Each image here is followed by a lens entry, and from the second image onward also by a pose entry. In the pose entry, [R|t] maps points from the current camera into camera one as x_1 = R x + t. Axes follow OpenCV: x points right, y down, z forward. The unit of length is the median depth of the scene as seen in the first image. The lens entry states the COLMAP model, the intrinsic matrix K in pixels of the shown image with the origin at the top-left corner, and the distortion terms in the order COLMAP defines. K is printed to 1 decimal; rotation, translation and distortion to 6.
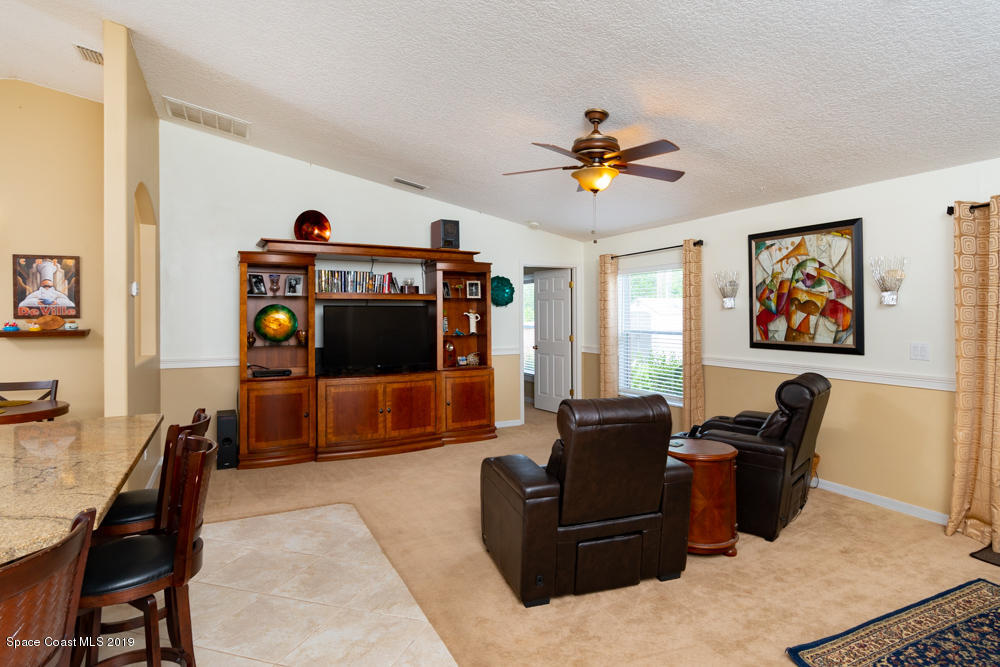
lens RADIAL K [[549.1, 0, 500.6], [0, 549.1, 316.2], [0, 0, 1]] dist [-0.002293, -0.000555]
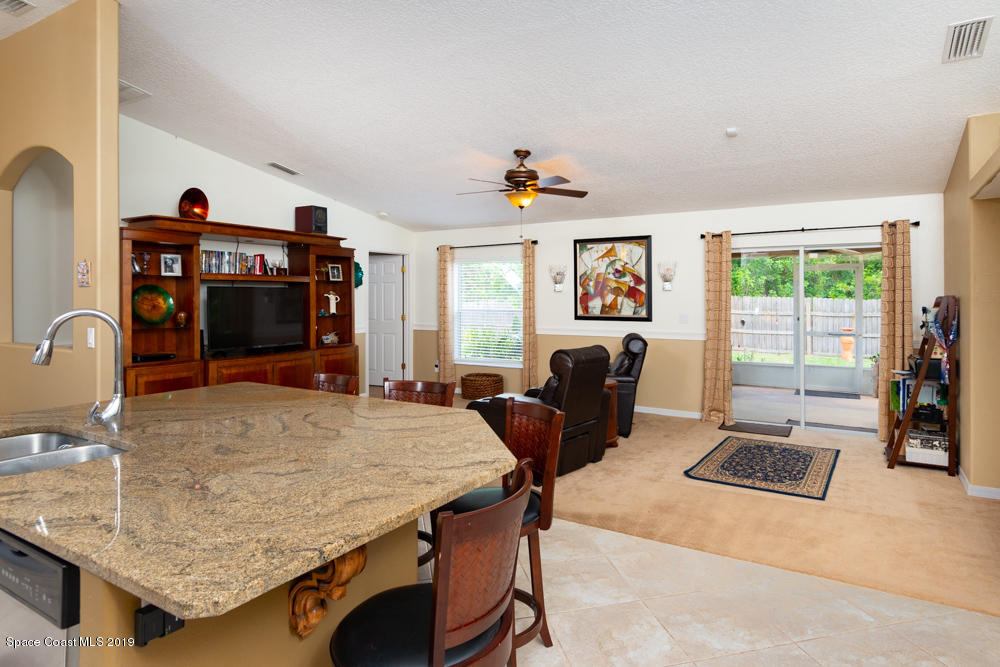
lens RADIAL K [[588.2, 0, 497.2], [0, 588.2, 298.5], [0, 0, 1]] dist [0.003080, 0.000171]
pose [[0.859173, -0.000722, 0.511685, -0.488493], [0.000978, 0.999999, -0.000231, 0.003145], [-0.511685, 0.000699, 0.859173, -0.192149]]
